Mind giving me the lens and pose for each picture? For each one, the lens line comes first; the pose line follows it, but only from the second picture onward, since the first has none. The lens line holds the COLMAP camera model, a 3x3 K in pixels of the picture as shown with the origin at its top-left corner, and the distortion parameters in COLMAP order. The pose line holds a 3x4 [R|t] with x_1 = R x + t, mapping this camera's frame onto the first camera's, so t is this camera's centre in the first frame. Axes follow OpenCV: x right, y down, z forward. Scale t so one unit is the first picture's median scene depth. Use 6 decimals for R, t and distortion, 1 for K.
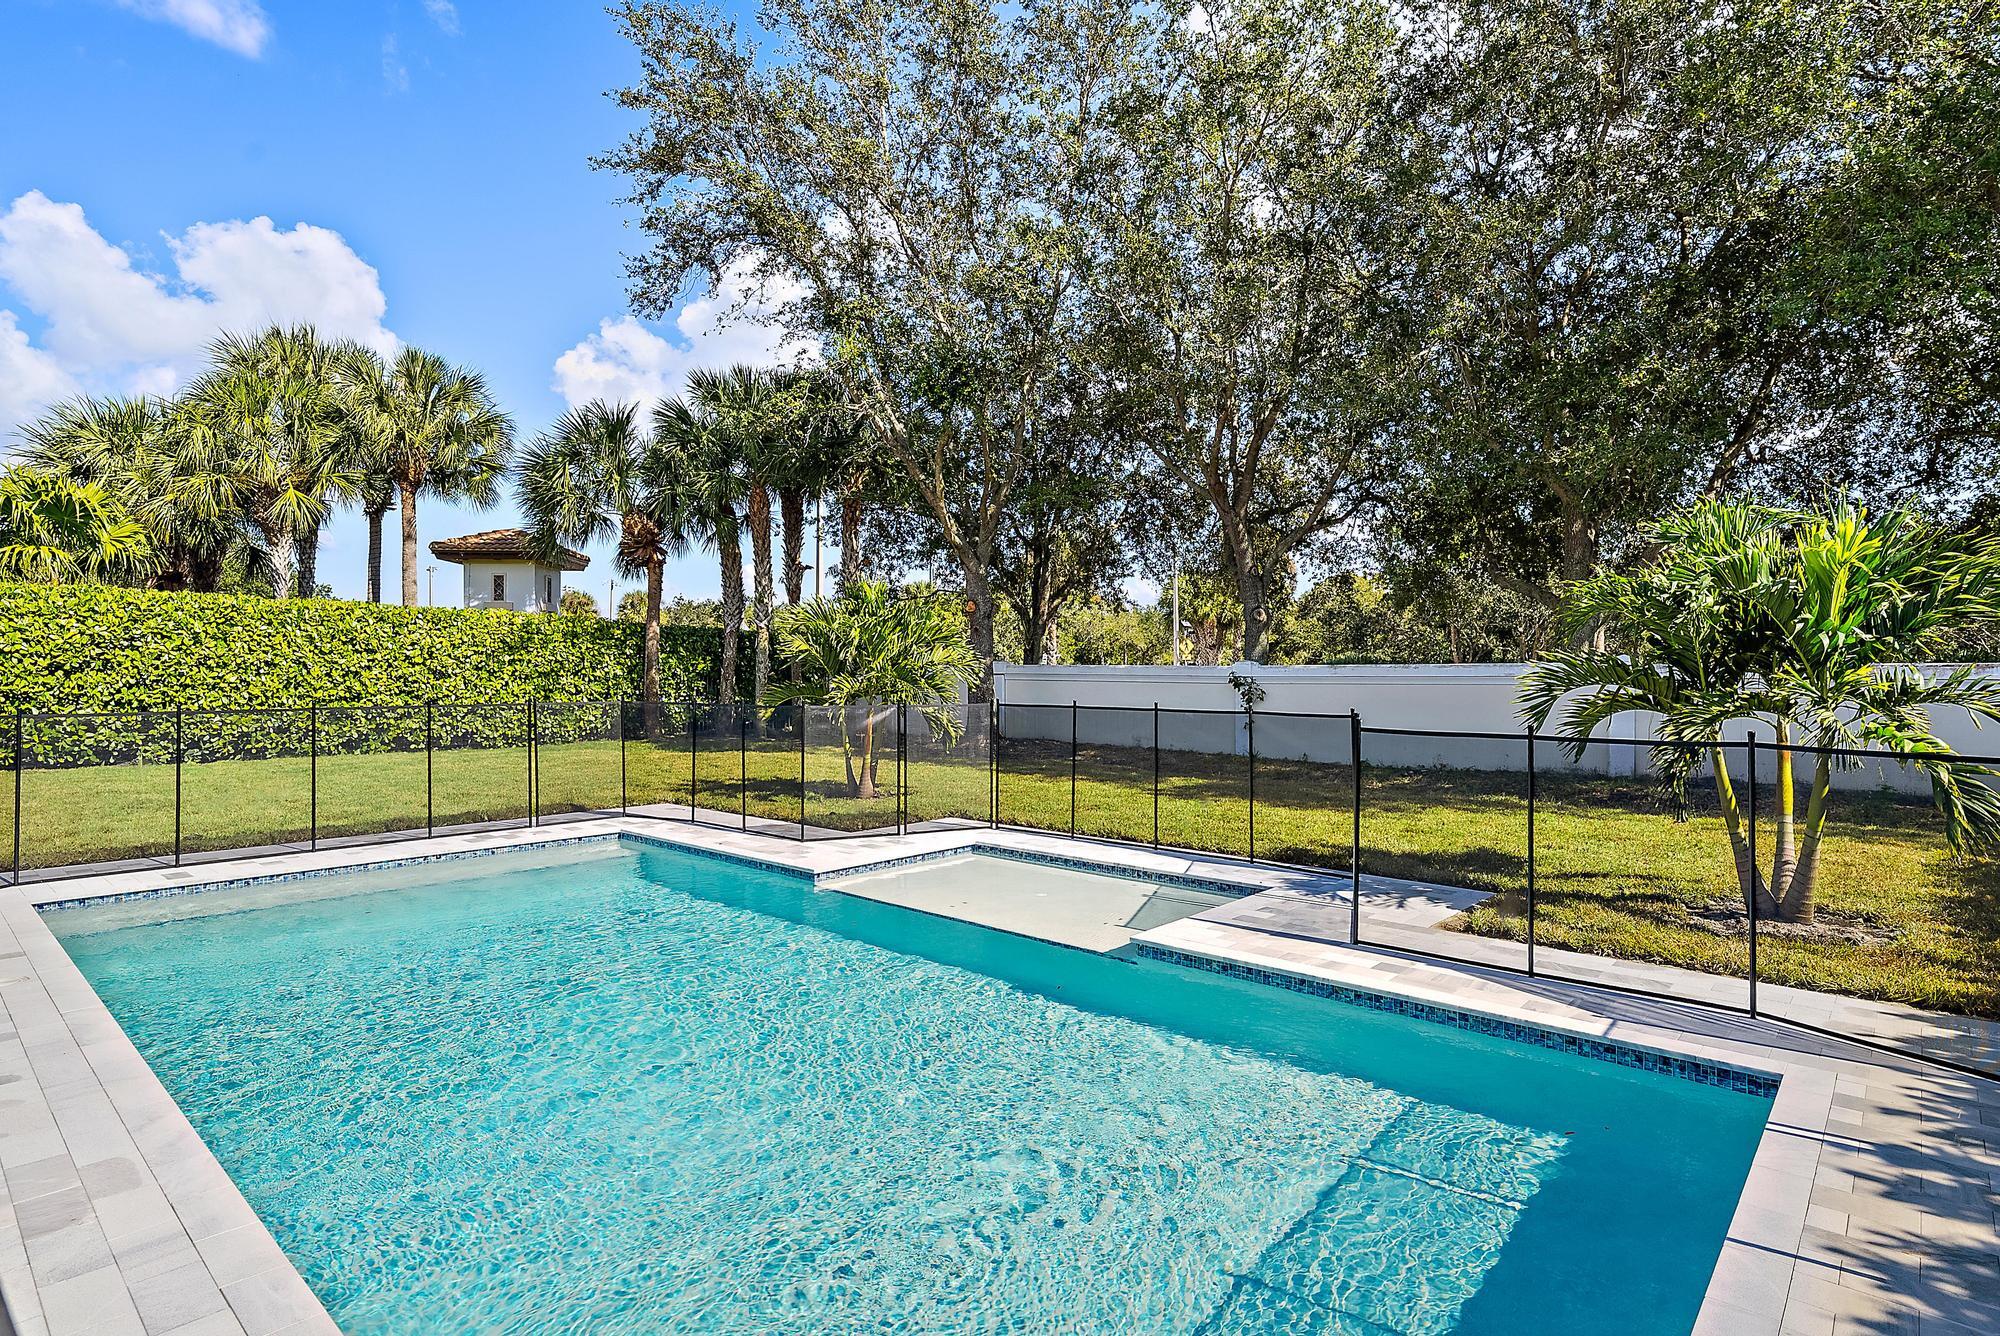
lens RADIAL K [[1050.5, 0, 1000.0], [0, 1050.5, 668.0], [0, 0, 1]] dist [-0.003464, -0.001167]
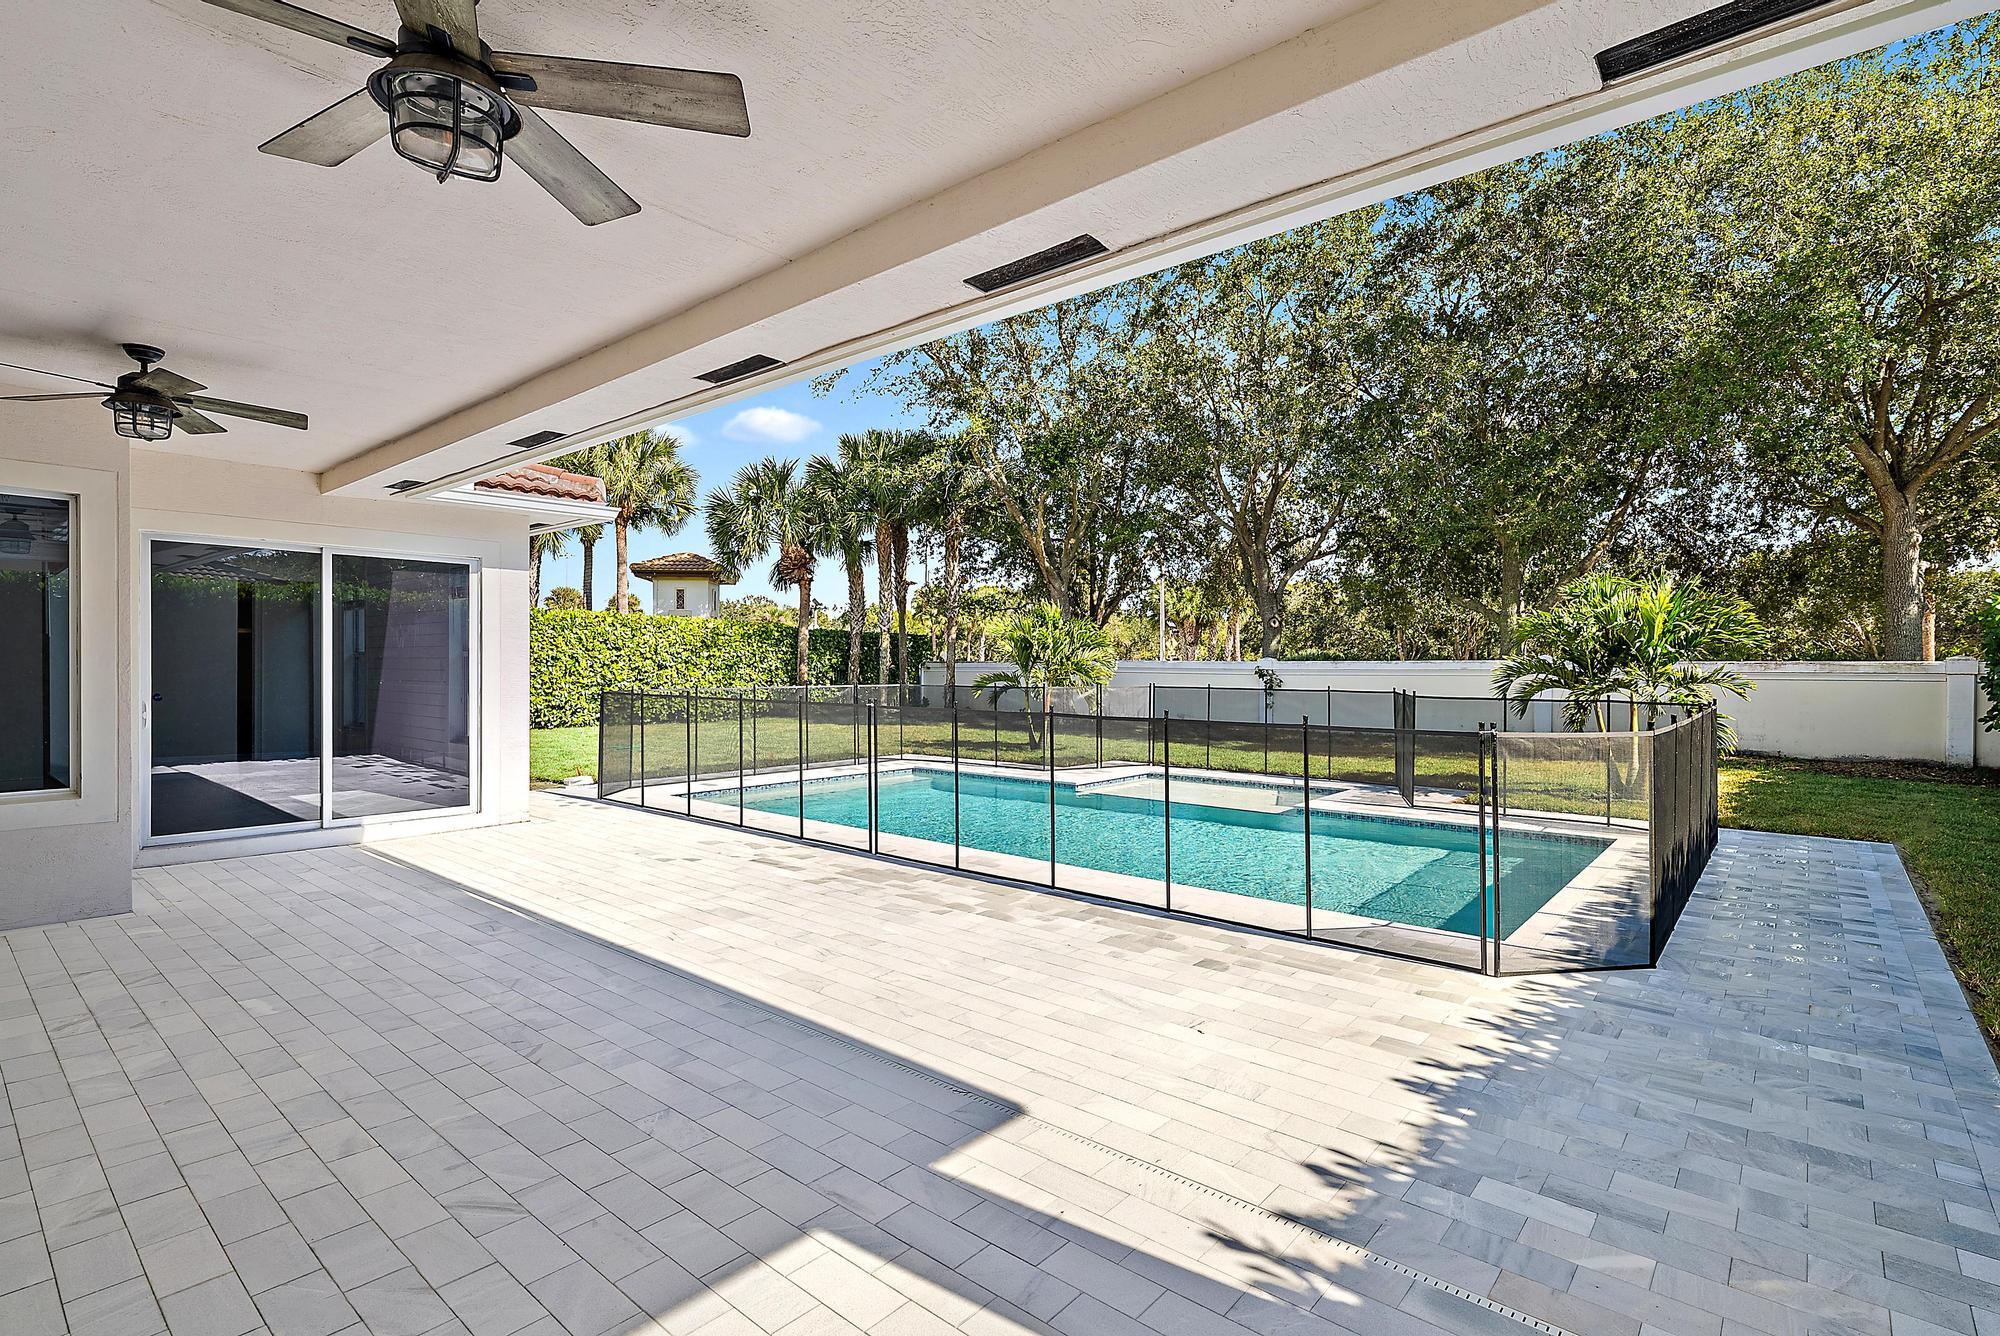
lens RADIAL K [[954.0, 0, 1000.0], [0, 954.0, 668.0], [0, 0, 1]] dist [-0.006436, -0.000747]
pose [[0.999768, 0.002486, 0.021385, -0.138919], [-0.002634, 0.999973, 0.006874, -0.001225], [-0.021368, -0.006929, 0.999748, -0.223465]]
